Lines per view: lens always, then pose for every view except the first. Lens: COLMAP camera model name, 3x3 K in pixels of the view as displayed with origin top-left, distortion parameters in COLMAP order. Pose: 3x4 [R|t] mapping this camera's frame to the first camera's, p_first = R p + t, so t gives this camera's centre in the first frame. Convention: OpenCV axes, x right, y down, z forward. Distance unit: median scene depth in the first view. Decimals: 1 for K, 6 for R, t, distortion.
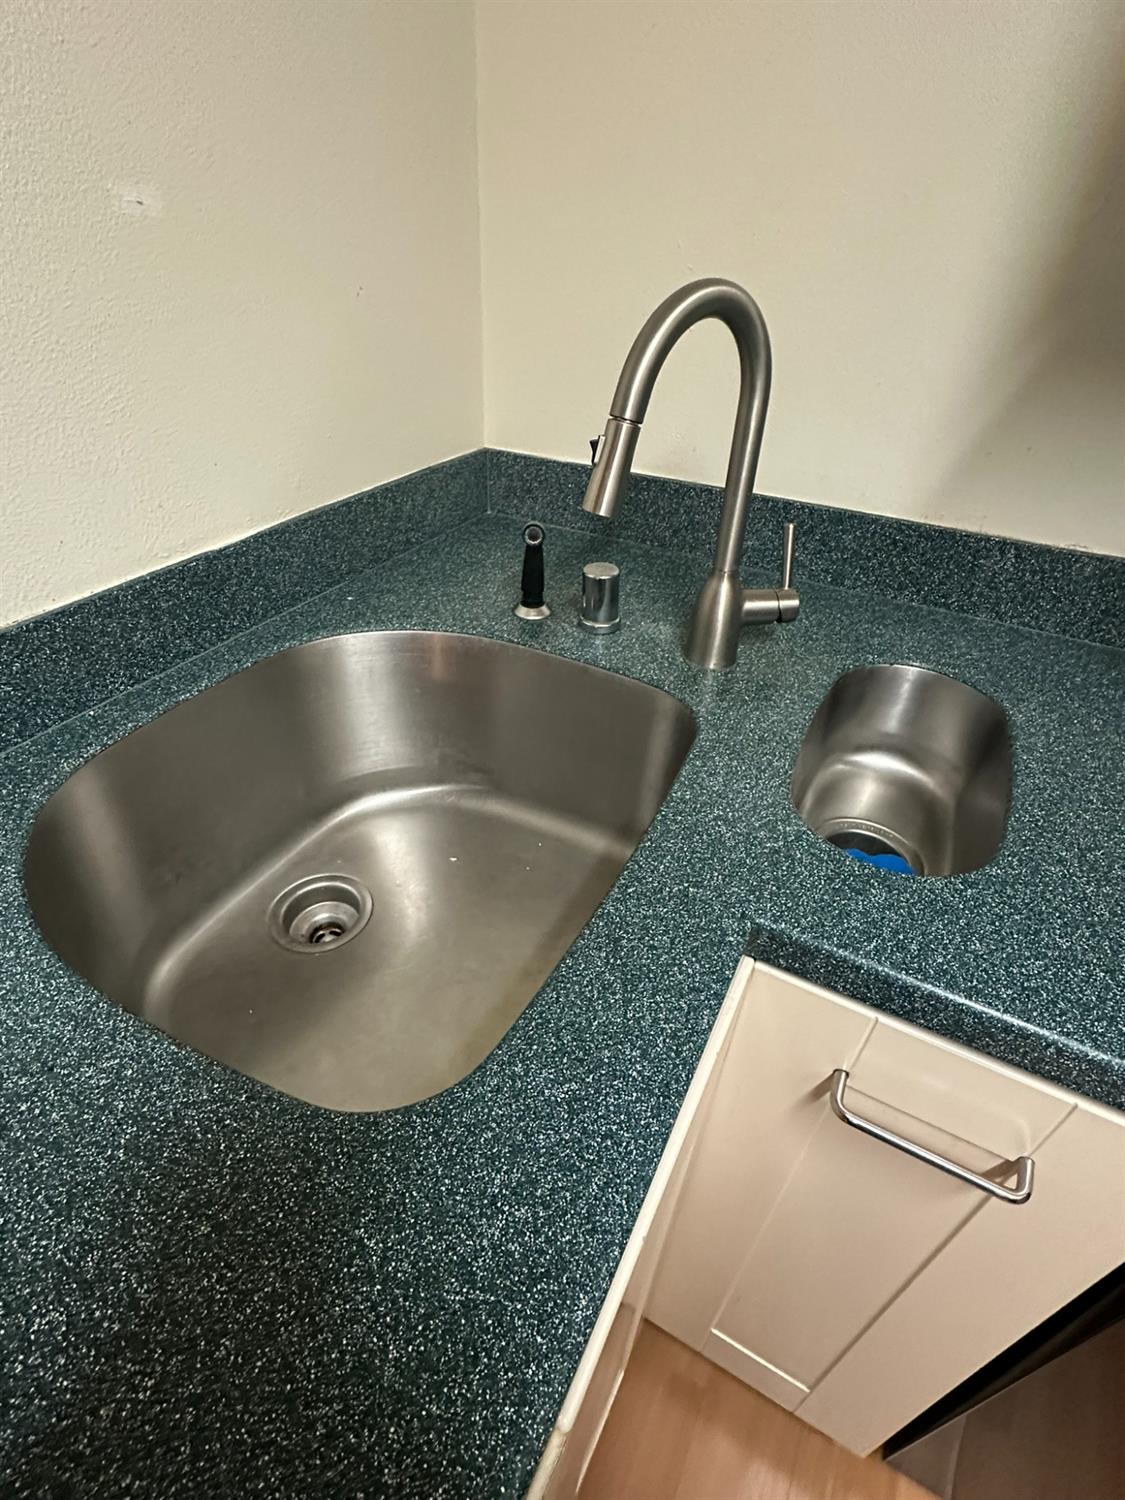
lens RADIAL K [[720.6, 0, 551.4], [0, 720.6, 746.2], [0, 0, 1]] dist [-0.002421, -0.000519]
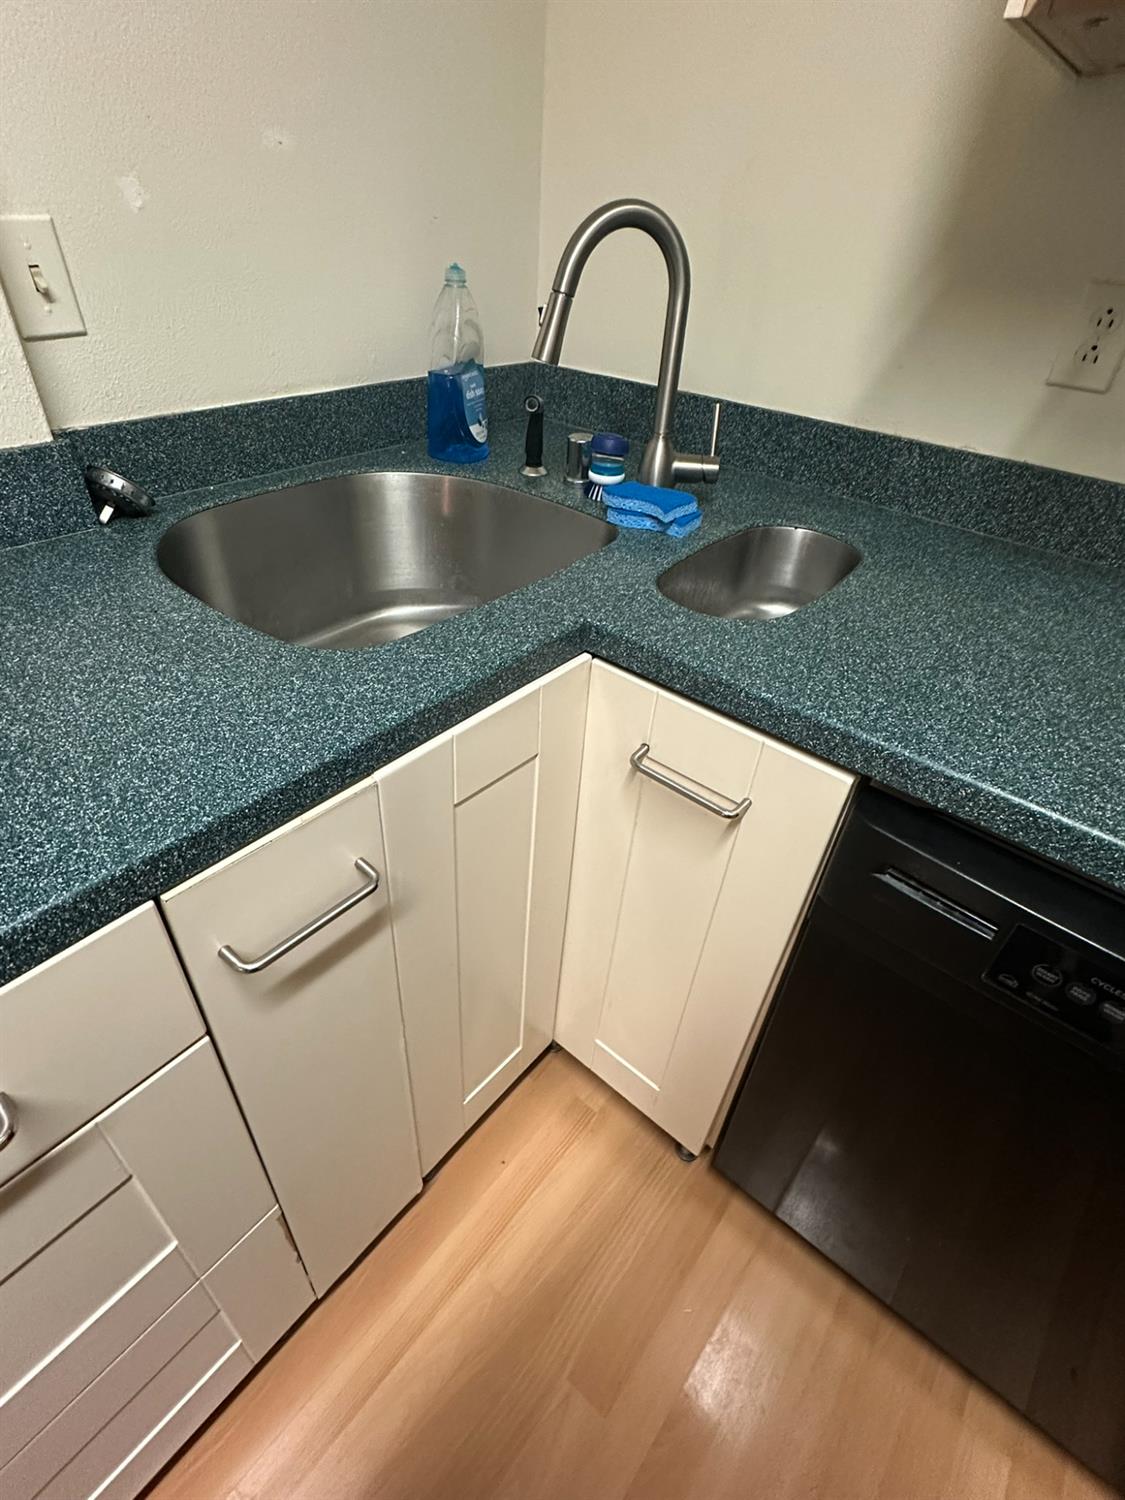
lens RADIAL K [[722.4, 0, 557.4], [0, 722.4, 747.6], [0, 0, 1]] dist [-0.002808, 0.000250]
pose [[0.980681, 0.135399, -0.141182, 0.290575], [-0.134206, 0.990790, 0.017984, 0.302470], [0.142317, 0.001311, 0.989820, -0.317428]]
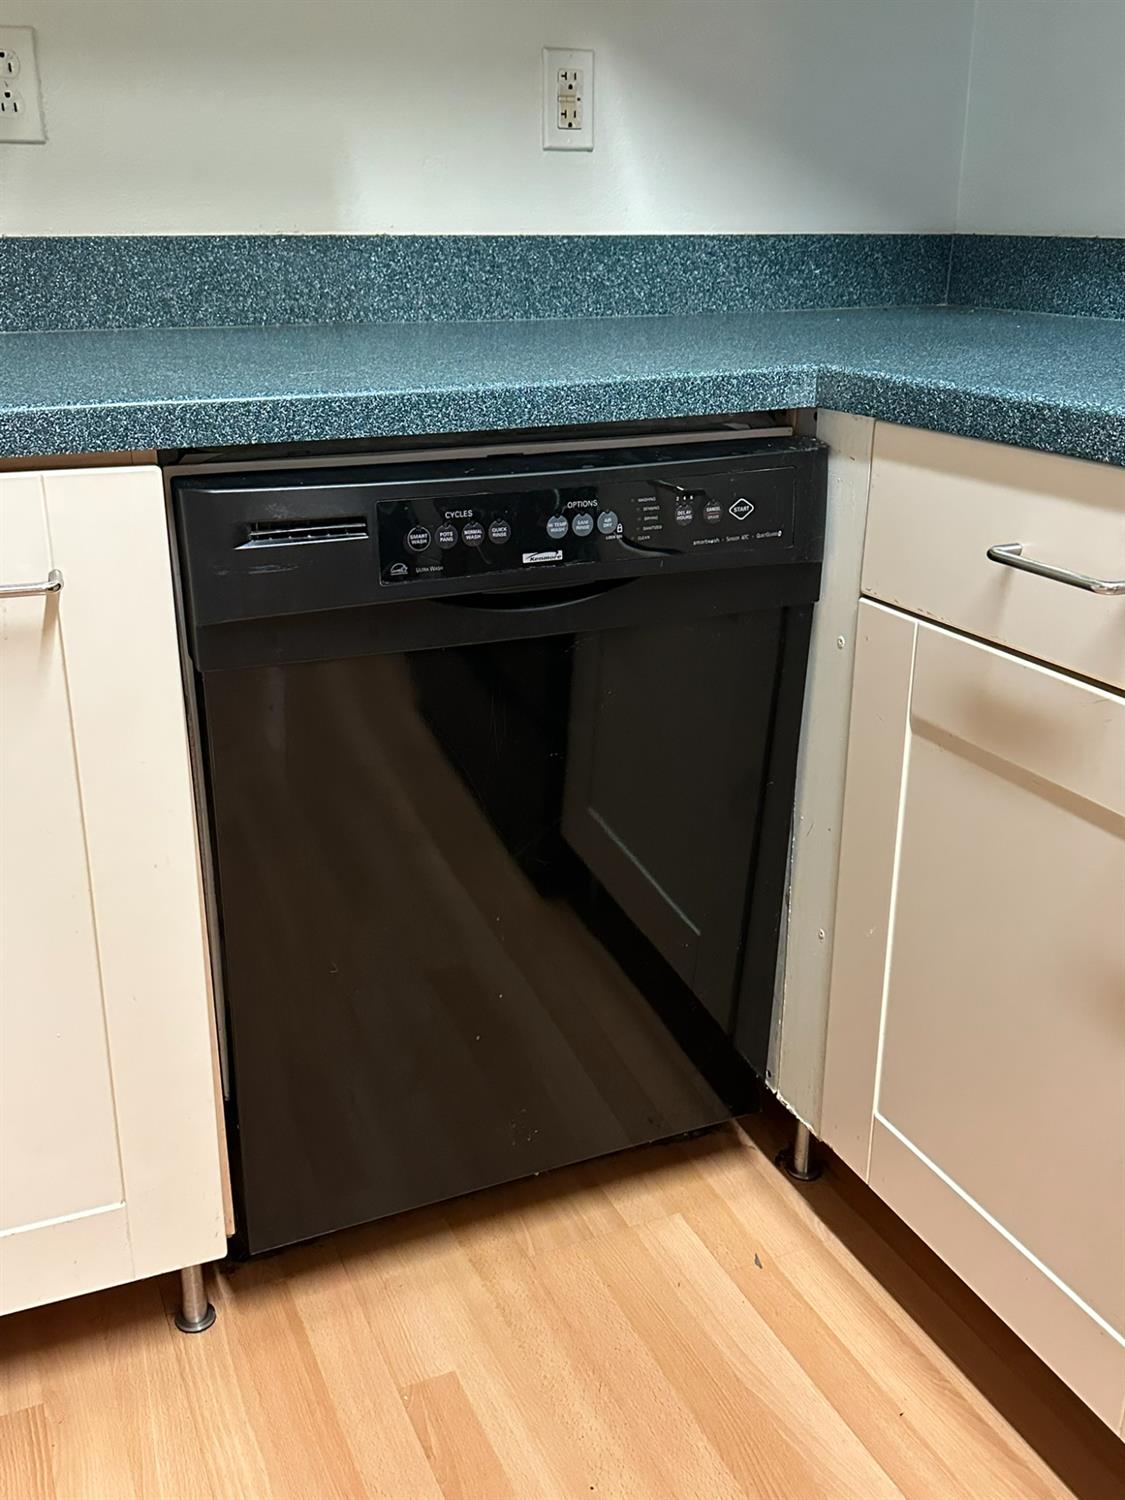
lens RADIAL K [[1407.4, 0, 549.4], [0, 1407.4, 757.8], [0, 0, 1]] dist [0.131149, -0.231370]
pose [[0.617854, -0.315009, 0.720435, -0.329535], [0.479192, 0.877283, -0.027370, 0.763602], [-0.623403, 0.362137, 0.692982, -0.551433]]
